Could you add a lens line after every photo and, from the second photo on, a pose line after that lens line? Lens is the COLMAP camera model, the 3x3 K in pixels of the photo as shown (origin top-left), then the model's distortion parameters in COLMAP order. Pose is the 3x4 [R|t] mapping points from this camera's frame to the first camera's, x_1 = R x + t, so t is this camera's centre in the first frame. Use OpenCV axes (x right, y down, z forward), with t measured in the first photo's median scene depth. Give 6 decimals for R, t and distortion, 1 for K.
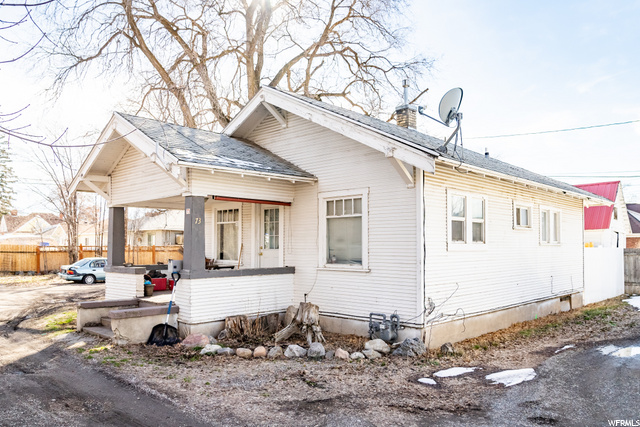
lens RADIAL K [[479.8, 0, 320.2], [0, 479.8, 228.7], [0, 0, 1]] dist [-0.001765, -0.000437]
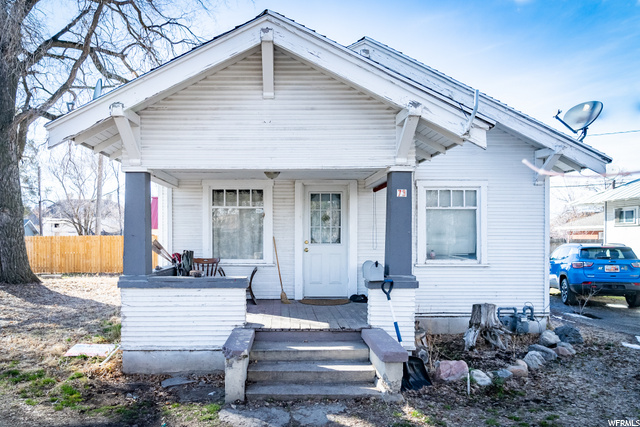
lens RADIAL K [[442.4, 0, 321.0], [0, 442.4, 228.8], [0, 0, 1]] dist [-0.009535, -0.001535]
pose [[0.722017, 0.003110, 0.691868, -0.707632], [-0.026205, 0.999395, 0.022855, 0.000887], [-0.691379, -0.034632, 0.721662, 0.538362]]
